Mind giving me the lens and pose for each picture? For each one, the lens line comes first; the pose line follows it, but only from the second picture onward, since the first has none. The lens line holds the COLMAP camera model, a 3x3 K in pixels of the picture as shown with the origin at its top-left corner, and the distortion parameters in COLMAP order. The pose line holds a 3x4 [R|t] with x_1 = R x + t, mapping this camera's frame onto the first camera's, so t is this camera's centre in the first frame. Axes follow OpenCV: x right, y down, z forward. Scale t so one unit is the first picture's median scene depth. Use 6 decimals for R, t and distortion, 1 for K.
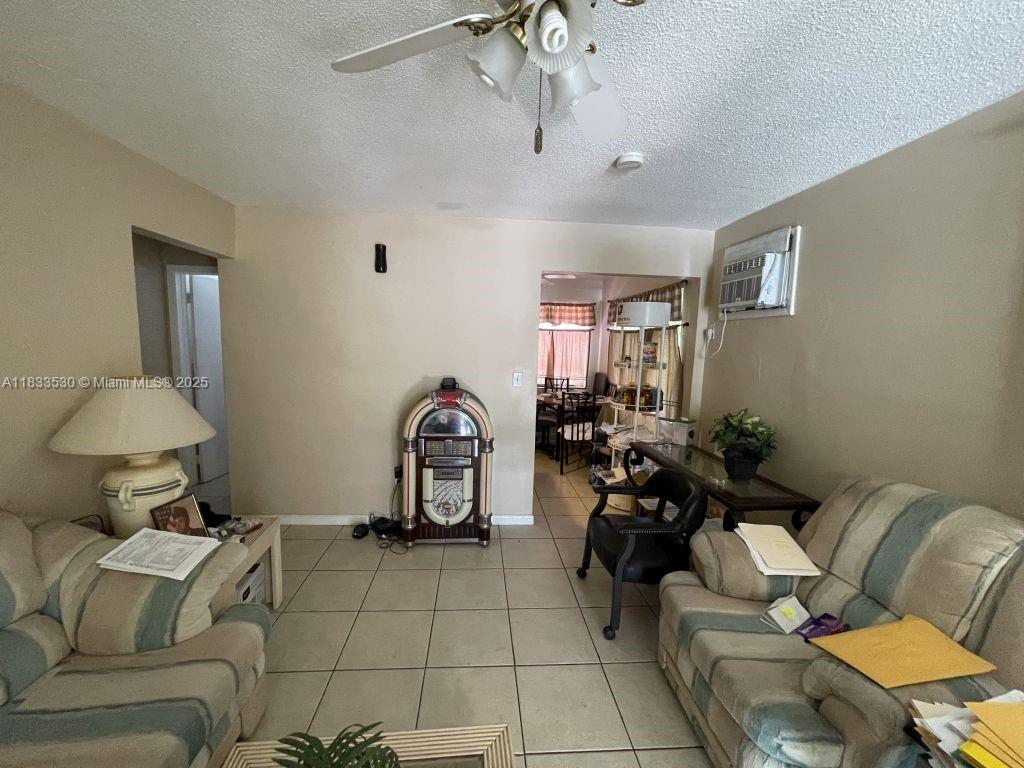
lens RADIAL K [[416.5, 0, 515.0], [0, 416.5, 386.1], [0, 0, 1]] dist [0.001064, 0.000046]
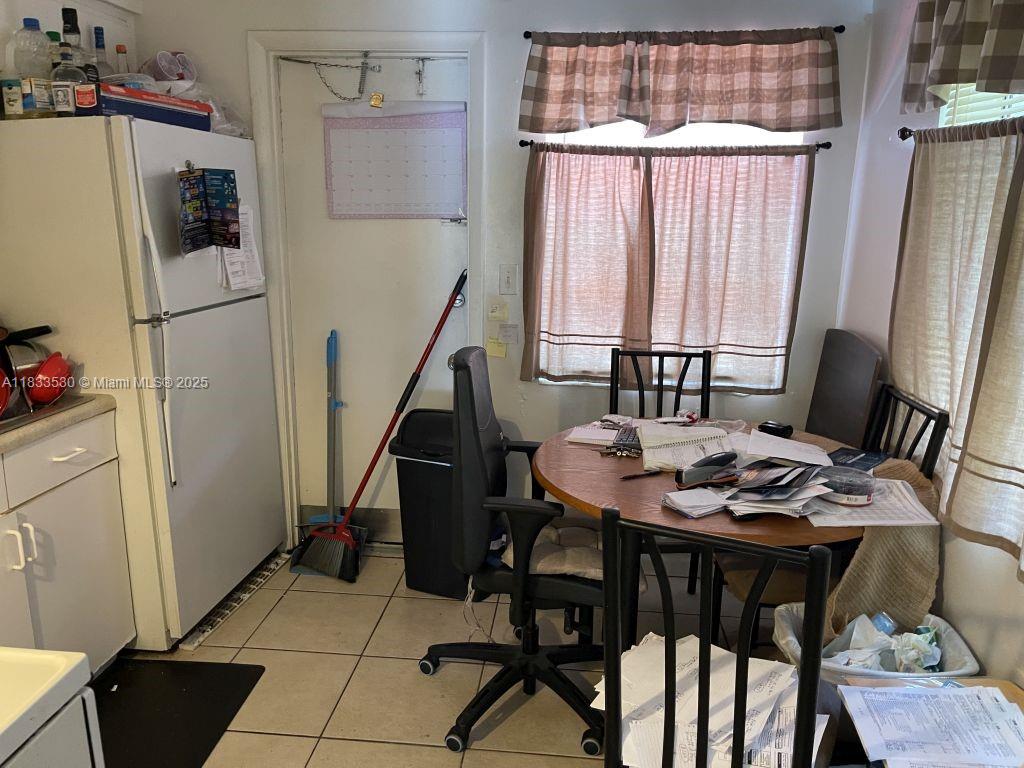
lens RADIAL K [[736.5, 0, 511.6], [0, 736.5, 386.7], [0, 0, 1]] dist [0.022047, -0.030180]
pose [[0.984362, 0.022173, -0.174759, 0.089646], [0.000588, 0.991628, 0.129127, -0.054405], [0.176159, -0.127211, 0.976107, 0.547506]]
